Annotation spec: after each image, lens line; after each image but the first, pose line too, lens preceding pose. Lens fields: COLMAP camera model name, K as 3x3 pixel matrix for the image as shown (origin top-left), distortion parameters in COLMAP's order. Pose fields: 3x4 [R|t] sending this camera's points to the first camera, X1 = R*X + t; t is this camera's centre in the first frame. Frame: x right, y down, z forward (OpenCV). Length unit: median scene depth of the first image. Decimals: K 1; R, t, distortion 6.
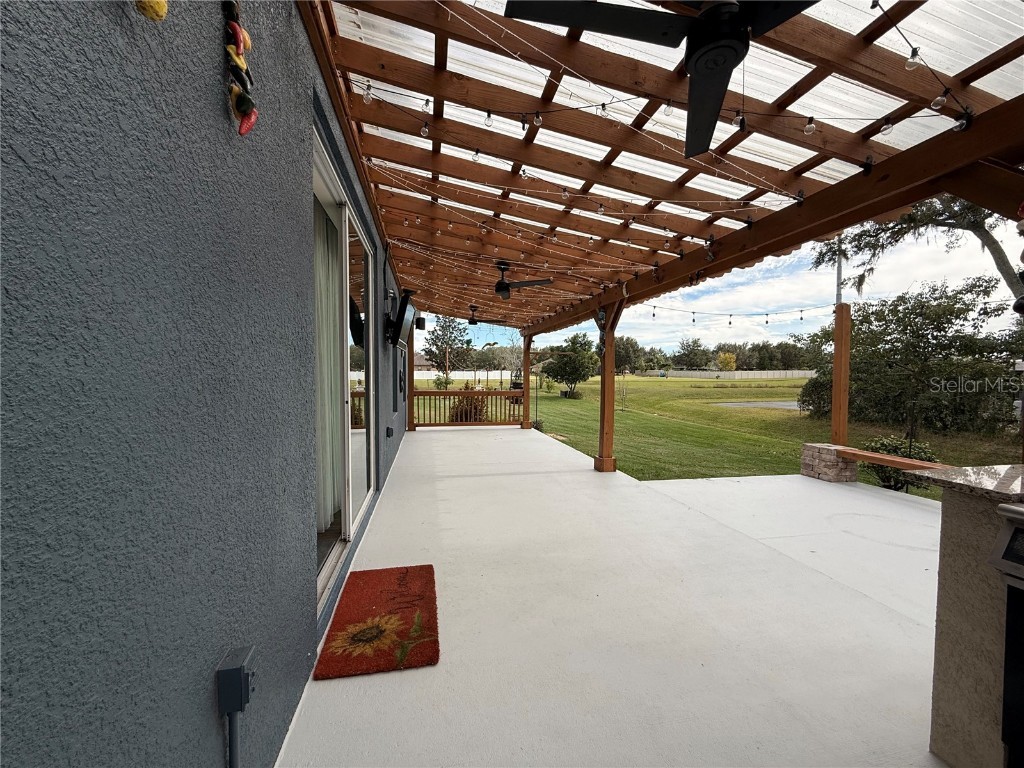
lens RADIAL K [[407.6, 0, 510.3], [0, 407.6, 383.9], [0, 0, 1]] dist [-0.000666, 0.000117]
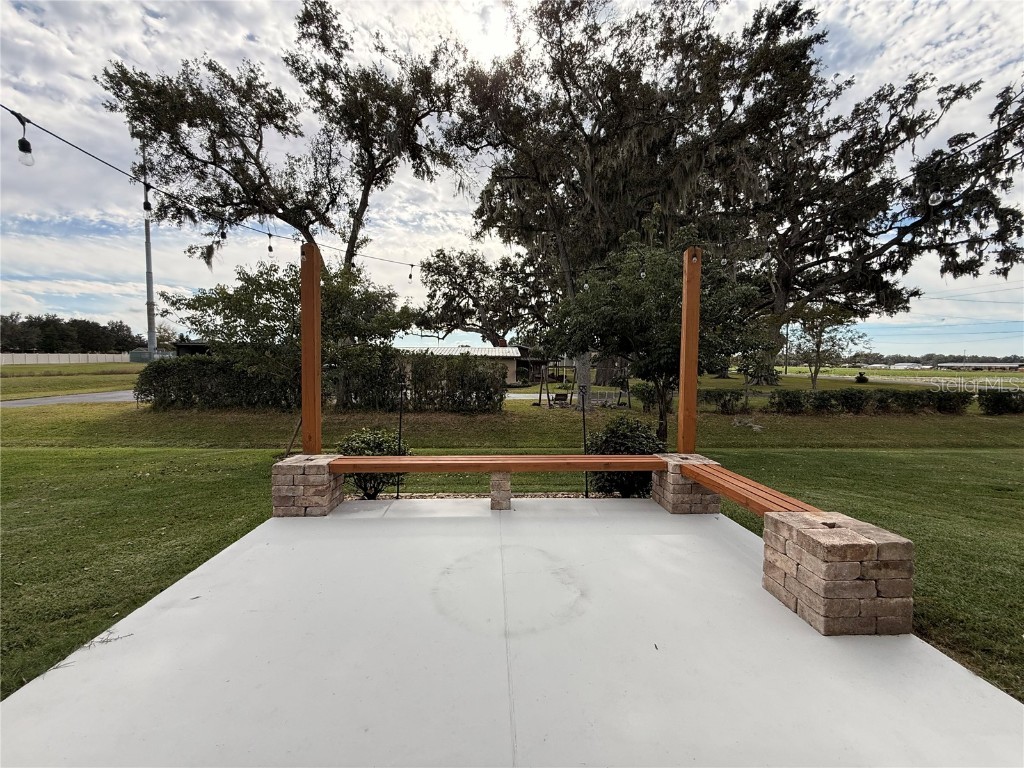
lens RADIAL K [[407.6, 0, 510.3], [0, 407.6, 383.9], [0, 0, 1]] dist [-0.000666, 0.000117]
pose [[0.165087, -0.054843, 0.984753, 0.068940], [0.018240, 0.998452, 0.052548, 0.001059], [-0.986110, 0.009287, 0.165832, 0.197970]]
